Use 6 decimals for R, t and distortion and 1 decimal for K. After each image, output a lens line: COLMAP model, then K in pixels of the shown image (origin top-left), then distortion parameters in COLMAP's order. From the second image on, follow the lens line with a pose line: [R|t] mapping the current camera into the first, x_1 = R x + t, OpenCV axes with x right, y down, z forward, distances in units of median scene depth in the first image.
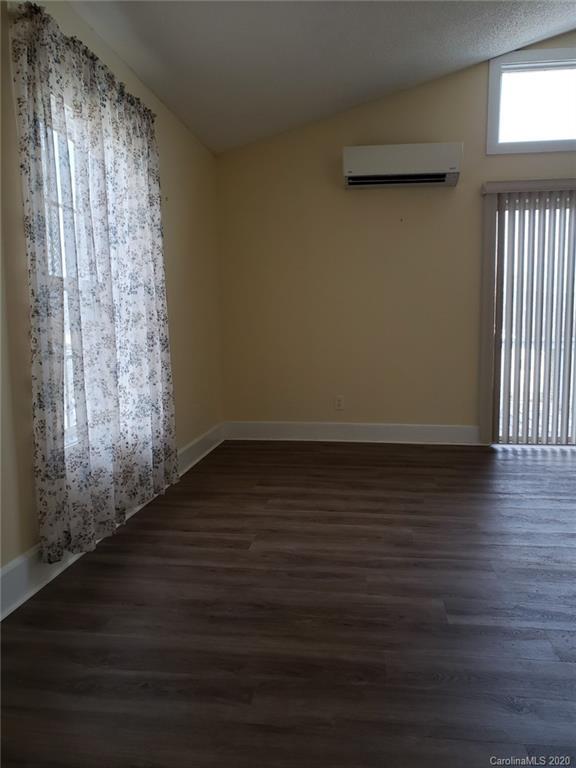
lens RADIAL K [[600.2, 0, 293.9], [0, 600.2, 385.8], [0, 0, 1]] dist [0.015757, -0.000044]
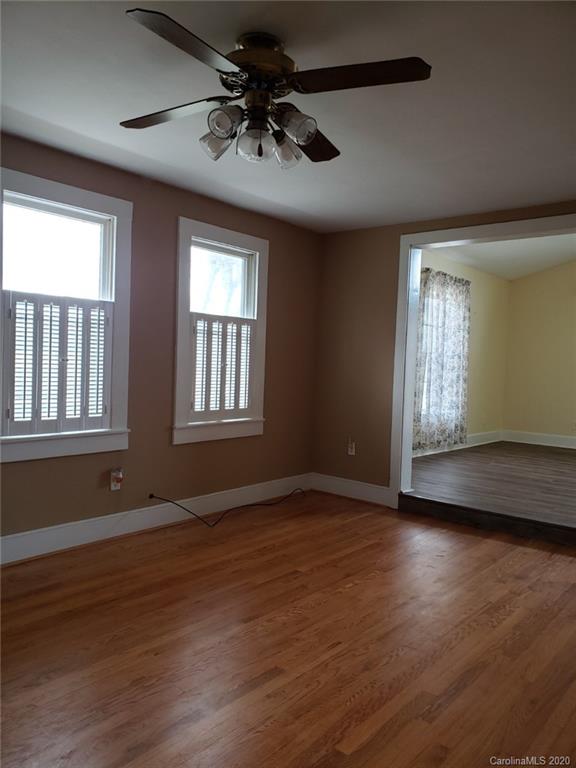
lens RADIAL K [[600.2, 0, 287.6], [0, 600.2, 387.5], [0, 0, 1]] dist [0.015757, -0.000044]
pose [[0.844709, 0.068372, -0.530840, 0.467477], [-0.107087, 0.993343, -0.042461, 0.137882], [0.524403, 0.092713, 0.846408, -1.397061]]
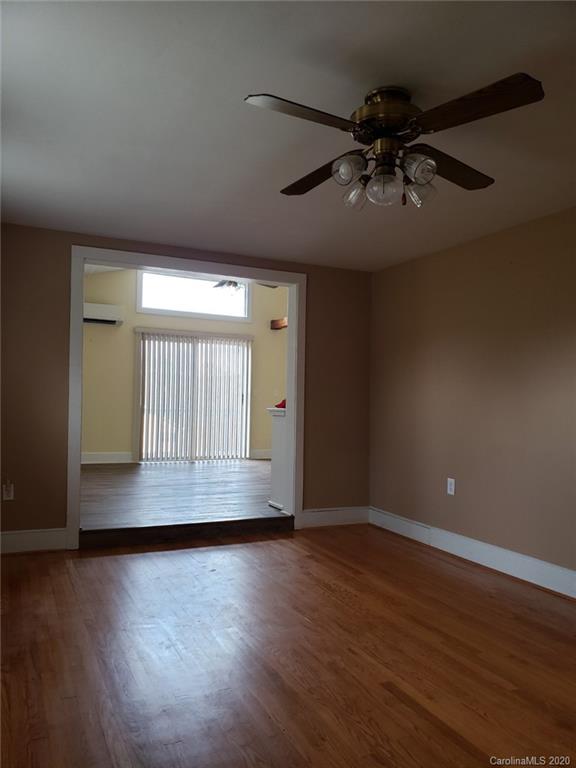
lens RADIAL K [[600.2, 0, 287.1], [0, 600.2, 383.5], [0, 0, 1]] dist [0.015757, -0.000044]
pose [[0.845441, 0.041503, 0.532454, -0.469359], [0.028337, 0.992086, -0.122324, 0.158403], [-0.533317, 0.118506, 0.837574, -1.376475]]
